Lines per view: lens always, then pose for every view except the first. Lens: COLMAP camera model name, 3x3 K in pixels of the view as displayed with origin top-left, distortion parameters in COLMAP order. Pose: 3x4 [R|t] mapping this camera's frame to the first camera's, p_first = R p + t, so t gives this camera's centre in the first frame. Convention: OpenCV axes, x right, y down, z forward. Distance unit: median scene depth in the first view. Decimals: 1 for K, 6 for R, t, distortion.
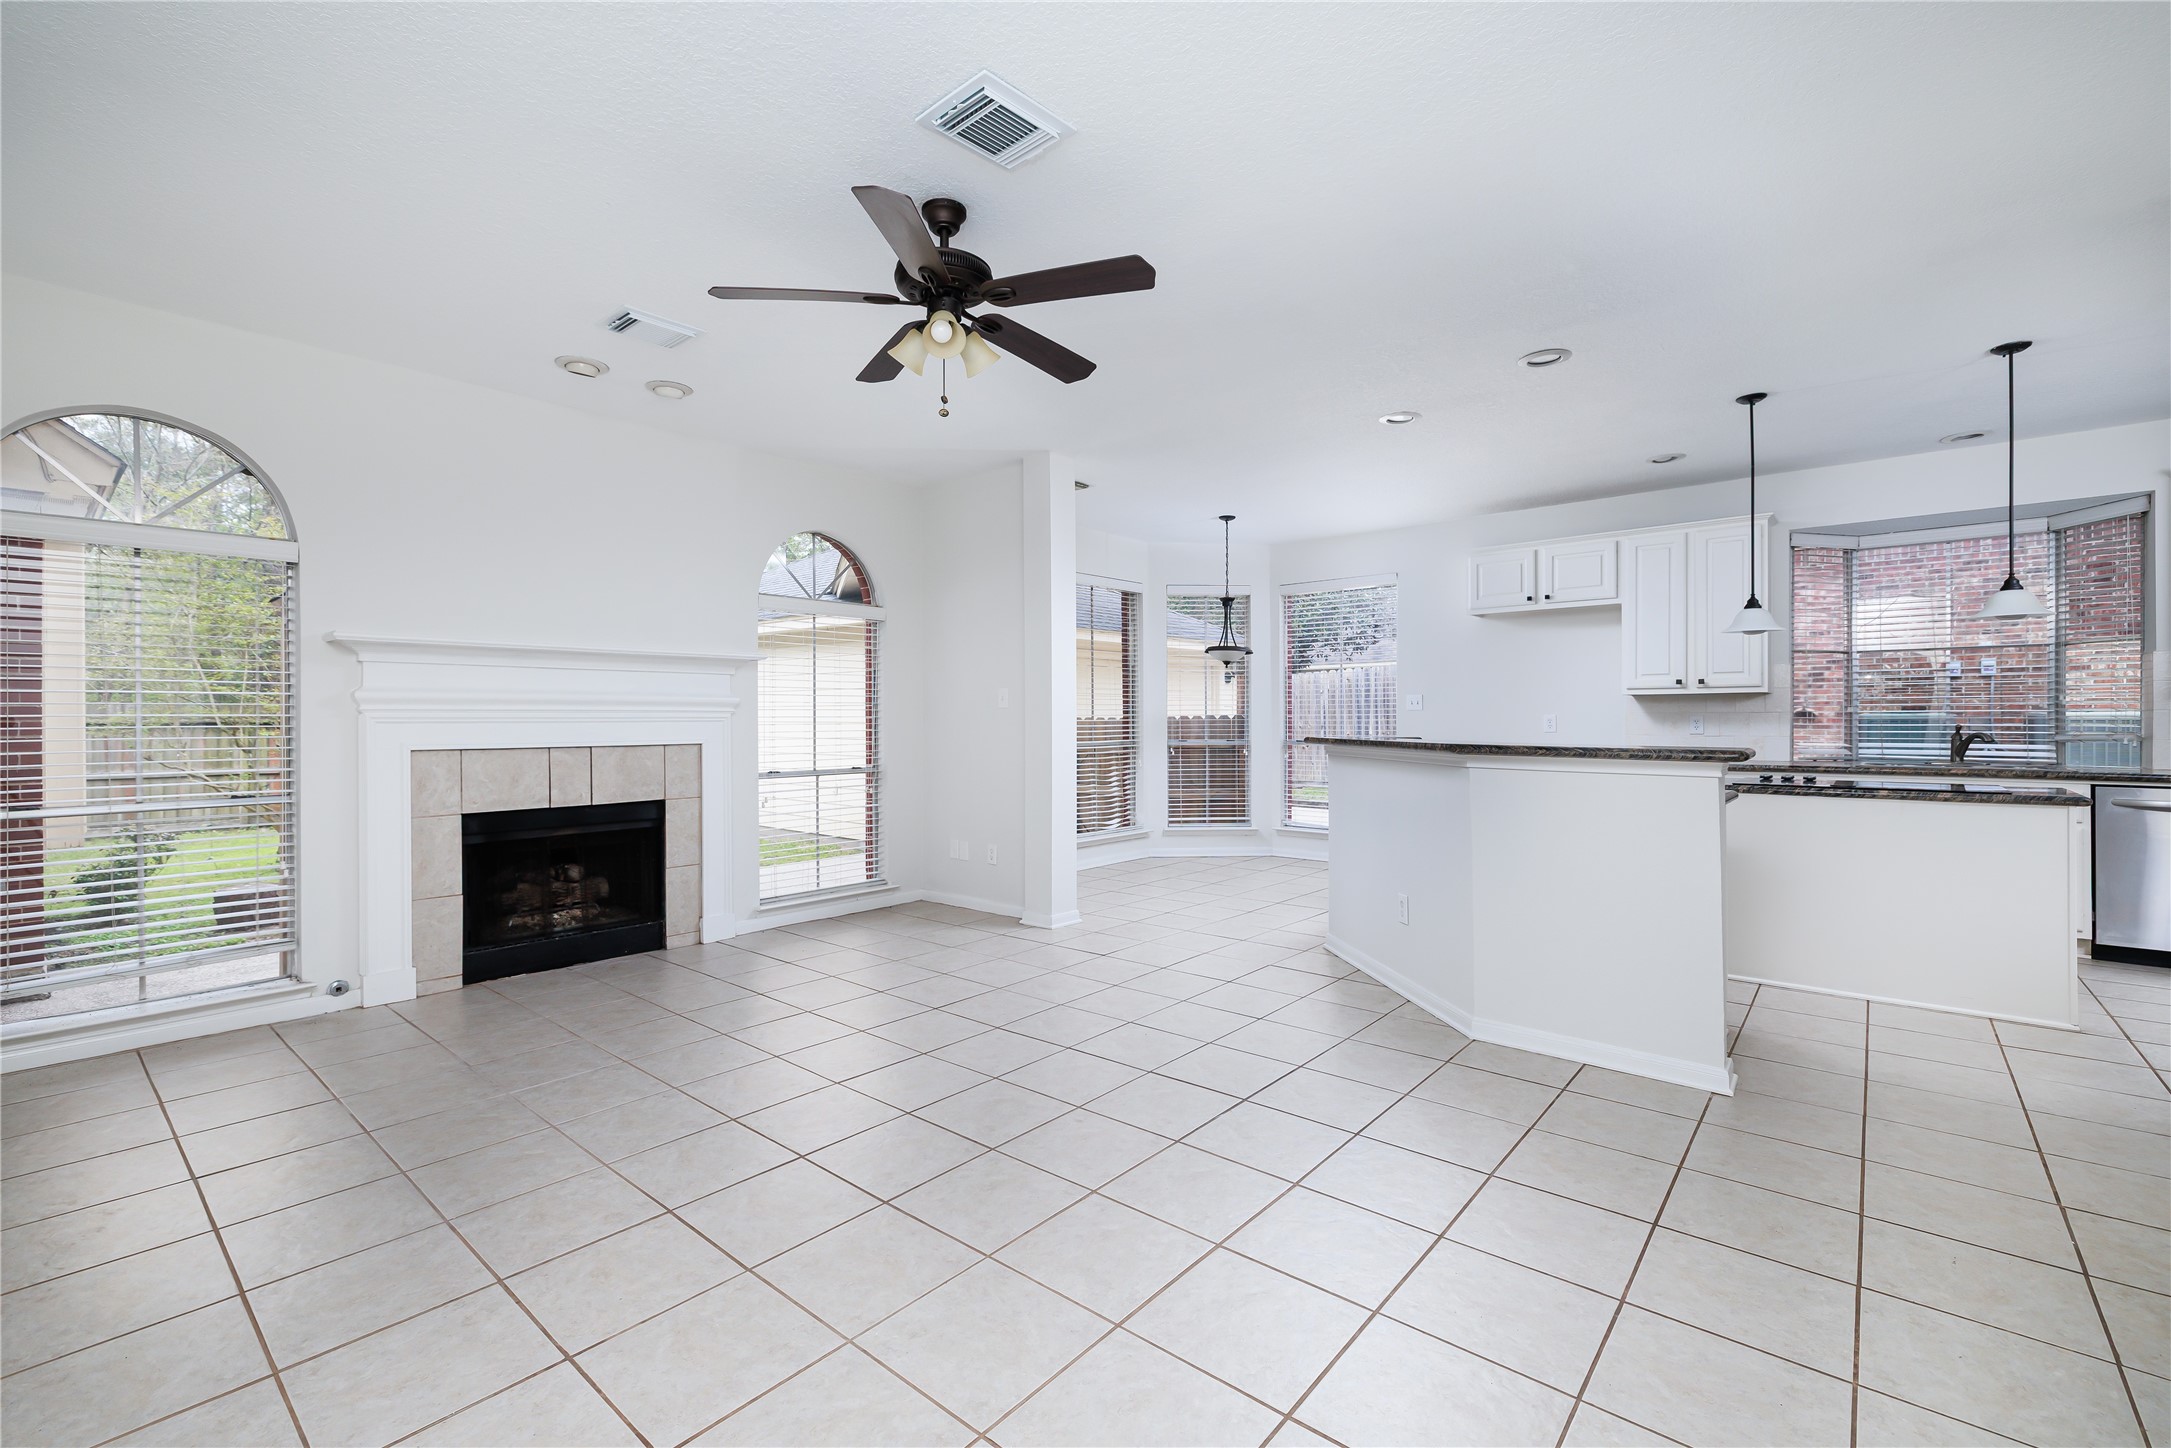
lens RADIAL K [[927.7, 0, 1063.6], [0, 927.7, 728.9], [0, 0, 1]] dist [0.004429, 0.000640]
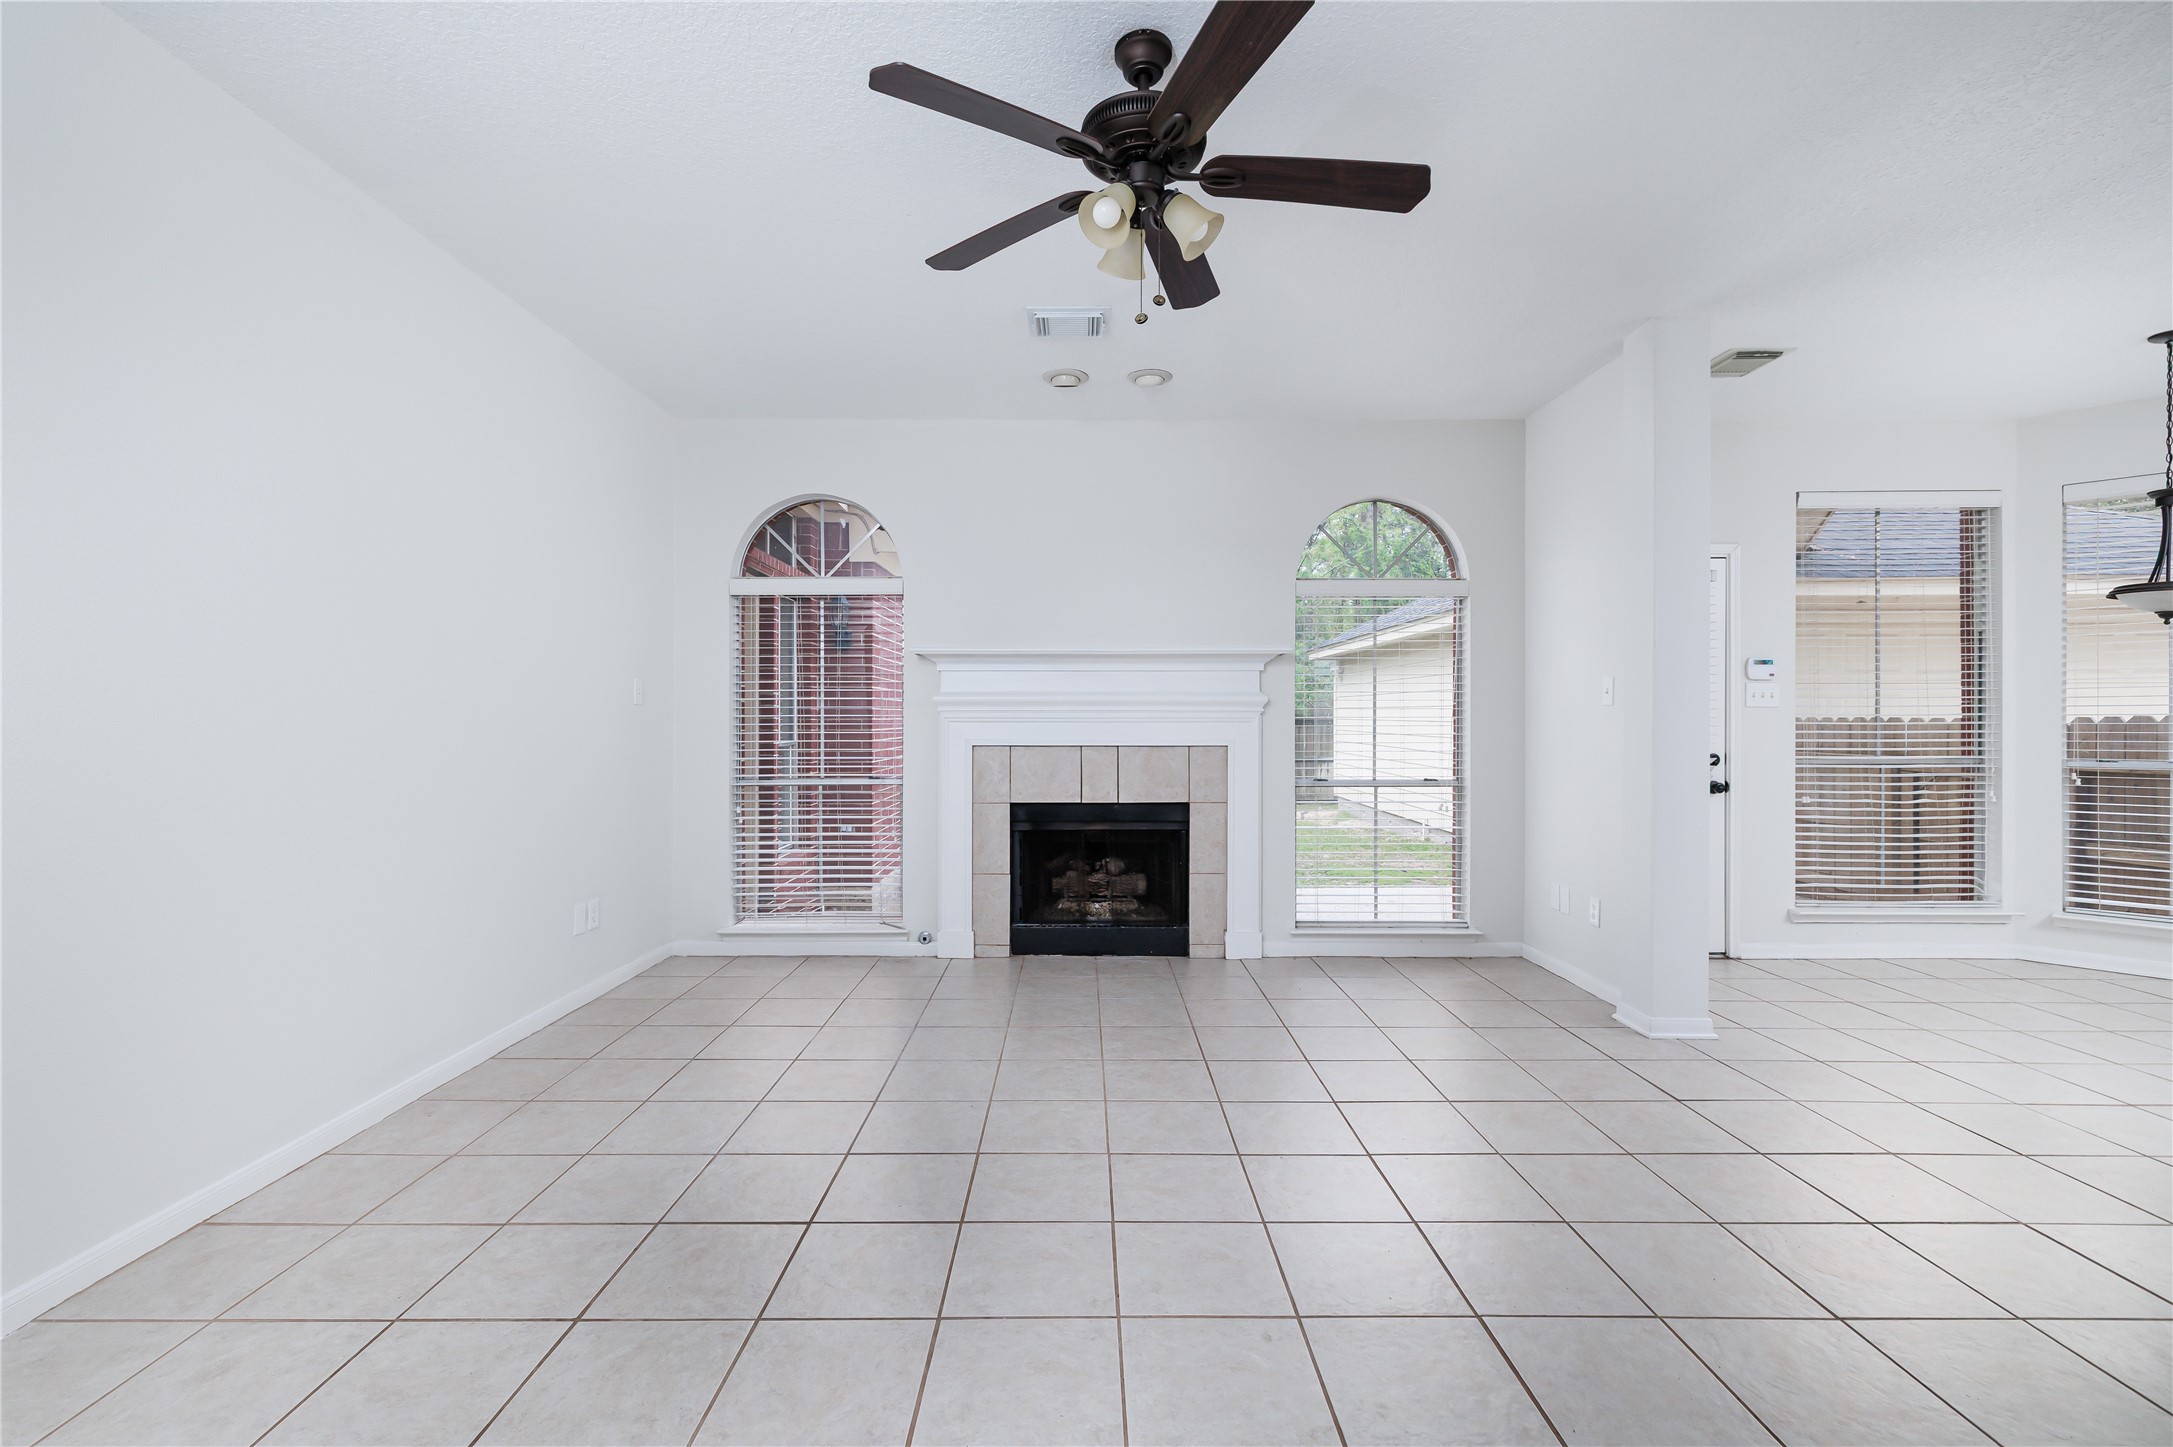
lens RADIAL K [[956.3, 0, 1086.0], [0, 956.3, 724.9], [0, 0, 1]] dist [0.002834, -0.000177]
pose [[0.661663, 0.007914, -0.749760, 0.248816], [-0.010159, 0.999947, 0.001590, -0.005440], [0.749733, 0.006565, 0.661708, 0.260880]]
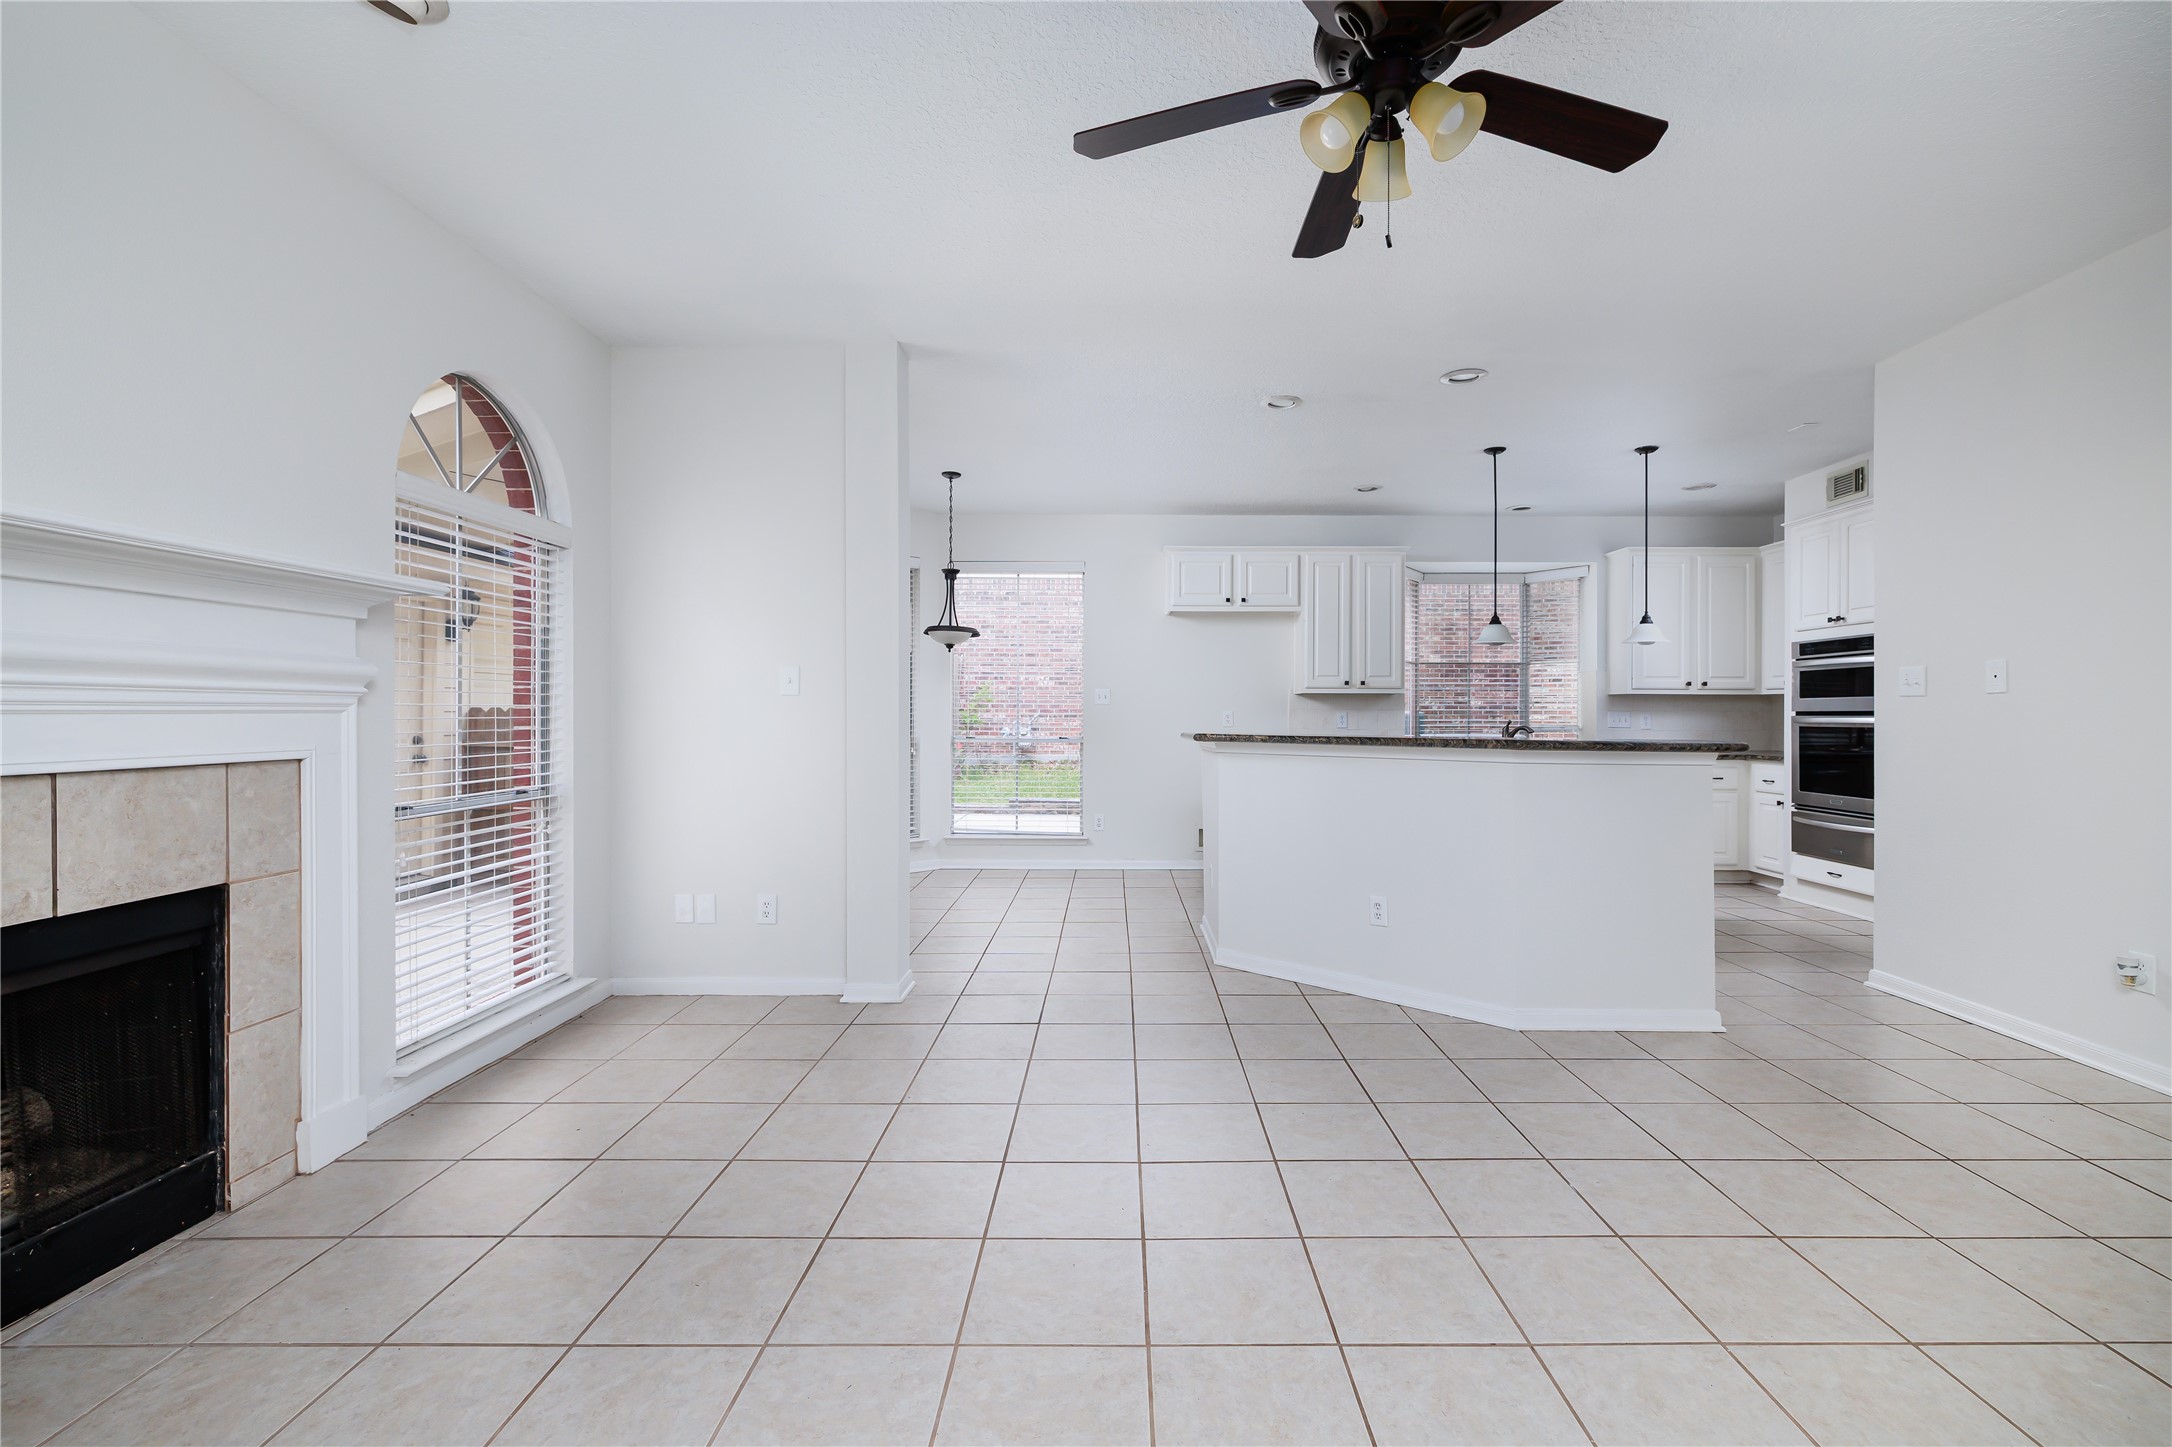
lens RADIAL K [[955.9, 0, 1090.5], [0, 955.9, 710.6], [0, 0, 1]] dist [0.002834, -0.000177]
pose [[0.753702, 0.006224, 0.657187, -0.423354], [0.002213, 0.999925, -0.012008, -0.002454], [-0.657213, 0.010505, 0.753632, 0.365880]]
